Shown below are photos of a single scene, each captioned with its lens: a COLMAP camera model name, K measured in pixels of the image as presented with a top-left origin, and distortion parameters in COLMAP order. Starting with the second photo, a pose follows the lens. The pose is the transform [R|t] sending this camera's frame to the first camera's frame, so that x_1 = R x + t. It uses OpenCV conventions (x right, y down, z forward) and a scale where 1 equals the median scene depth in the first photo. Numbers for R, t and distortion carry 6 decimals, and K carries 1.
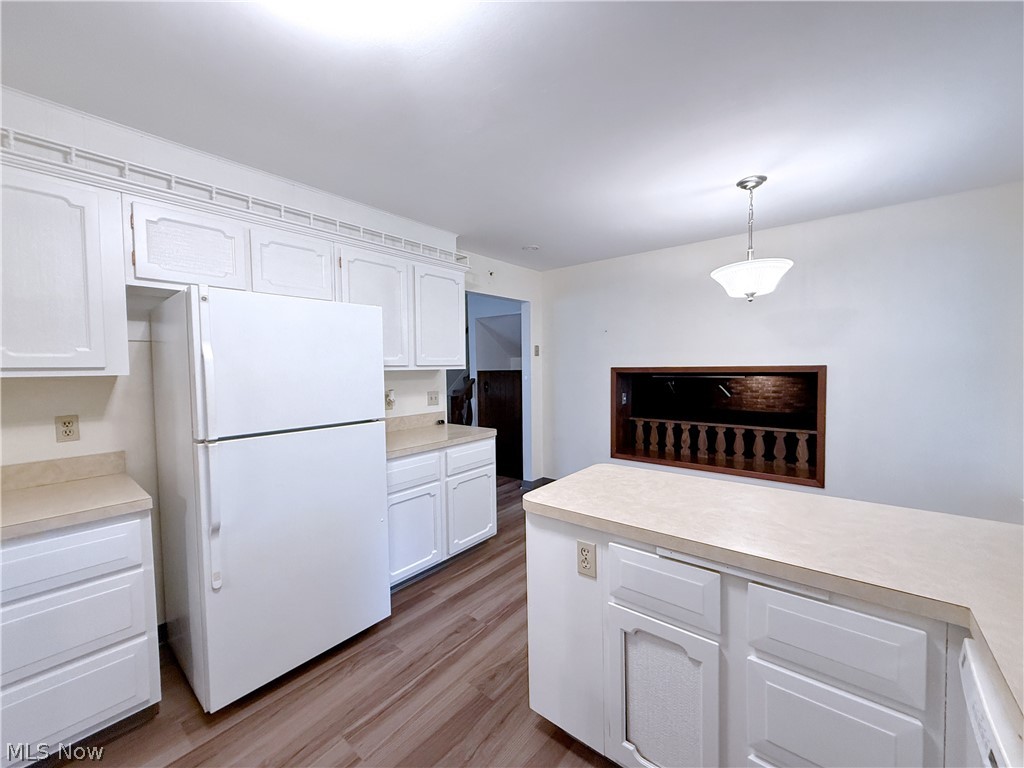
lens RADIAL K [[408.5, 0, 513.7], [0, 408.5, 383.2], [0, 0, 1]] dist [-0.000173, 0.000066]
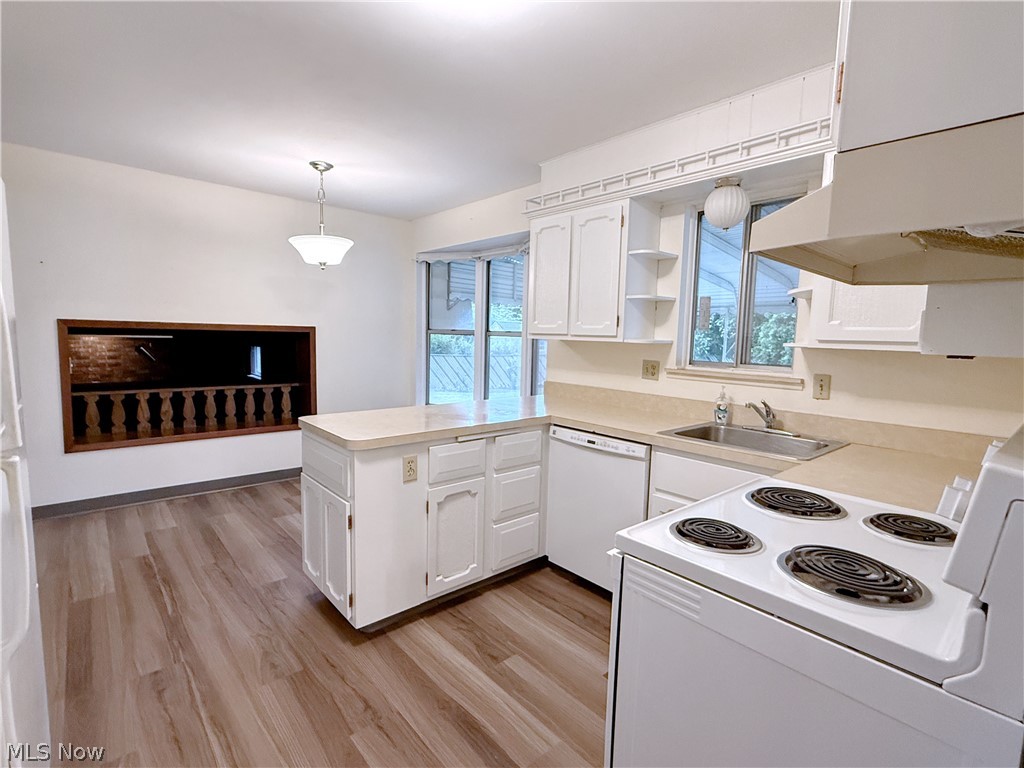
lens RADIAL K [[492.3, 0, 507.2], [0, 492.3, 387.0], [0, 0, 1]] dist [-0.005084, -0.000454]
pose [[0.164135, -0.089182, 0.982398, -0.542211], [0.013947, 0.996015, 0.088088, 0.013359], [-0.986339, -0.000757, 0.164725, 0.178346]]
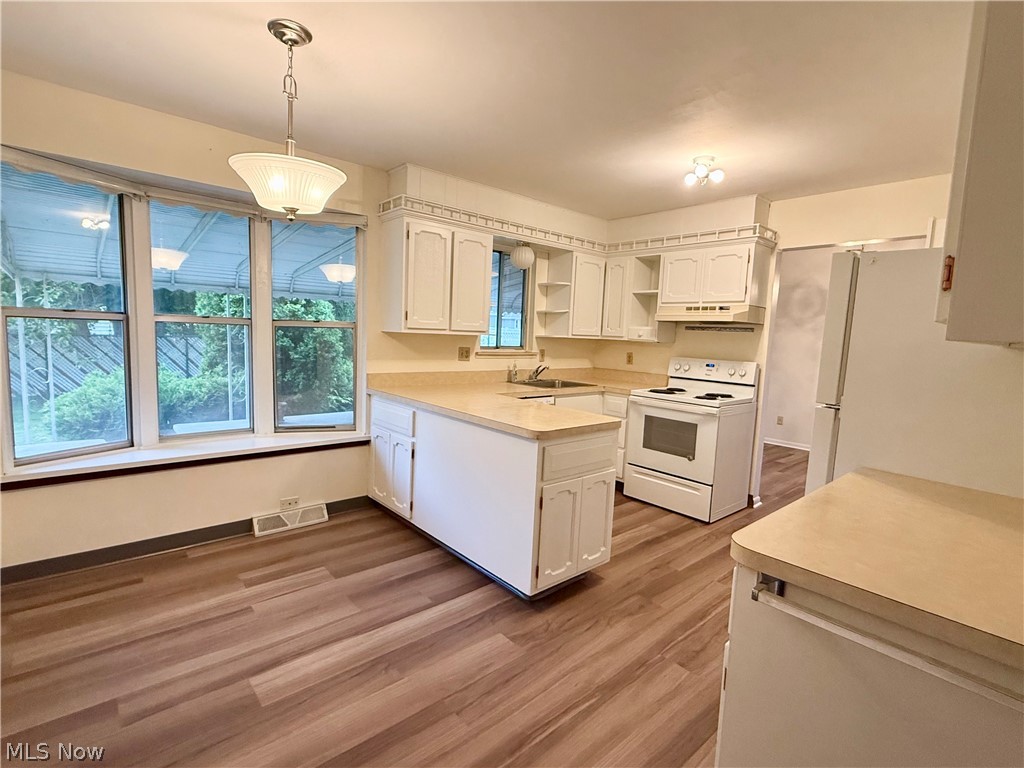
lens RADIAL K [[492.3, 0, 515.9], [0, 492.3, 387.0], [0, 0, 1]] dist [-0.005084, -0.000454]
pose [[-0.987178, -0.046340, 0.152752, 0.062407], [-0.023113, 0.988346, 0.150459, -0.043726], [-0.157944, 0.144999, -0.976744, 1.284096]]
